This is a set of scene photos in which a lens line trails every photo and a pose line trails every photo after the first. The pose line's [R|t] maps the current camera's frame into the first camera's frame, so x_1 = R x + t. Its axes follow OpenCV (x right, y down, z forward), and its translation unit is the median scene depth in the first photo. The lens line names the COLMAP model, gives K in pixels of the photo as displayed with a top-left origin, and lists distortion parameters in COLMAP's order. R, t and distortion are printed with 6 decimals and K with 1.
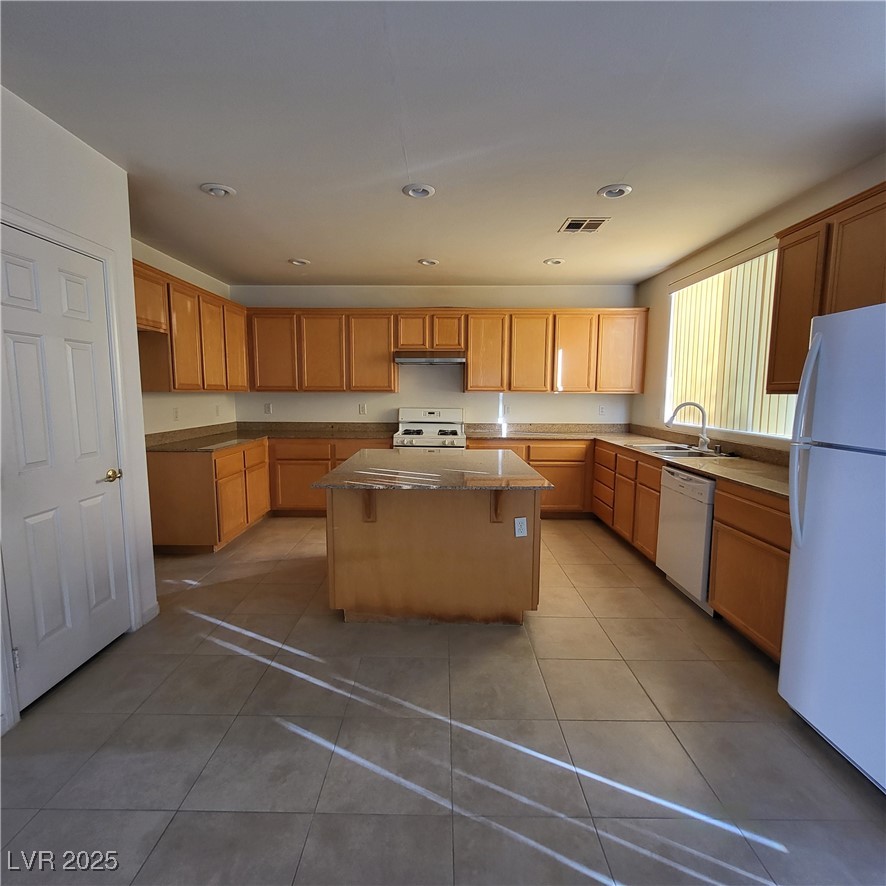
lens RADIAL K [[462.0, 0, 438.1], [0, 462.0, 446.9], [0, 0, 1]] dist [-0.003918, 0.000401]
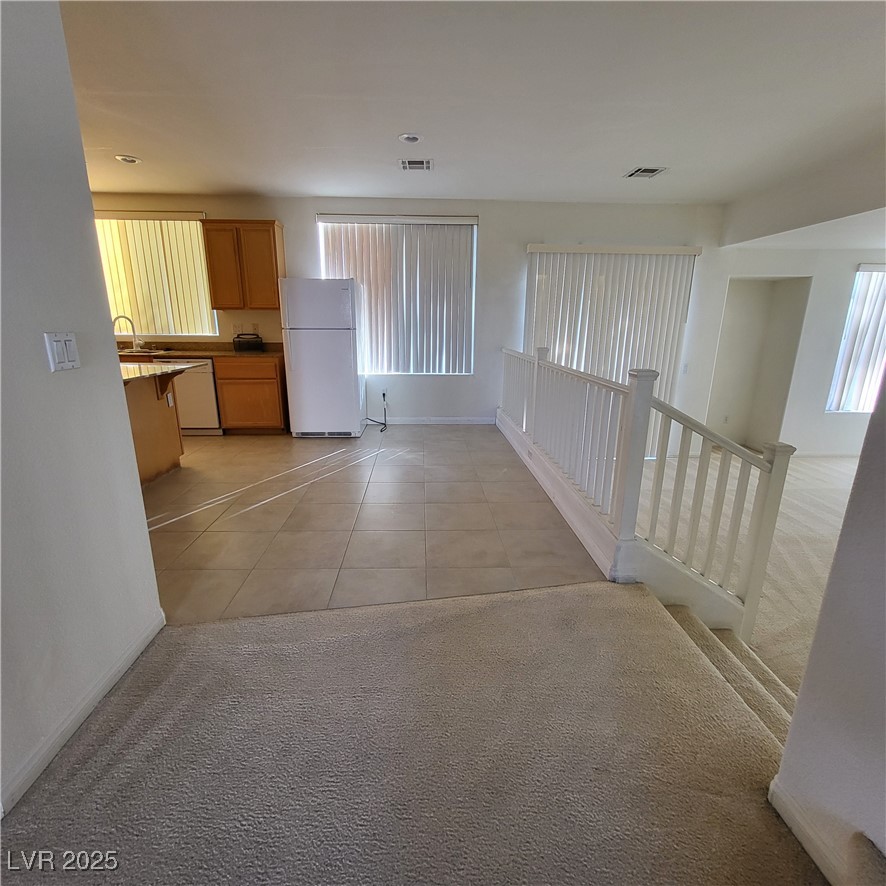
lens RADIAL K [[462.0, 0, 438.8], [0, 462.0, 438.1], [0, 0, 1]] dist [-0.003918, 0.000401]
pose [[-0.053134, -0.247569, 0.967412, -0.973510], [0.112135, 0.961174, 0.252131, 0.012612], [-0.992271, 0.121878, -0.023310, 0.150993]]
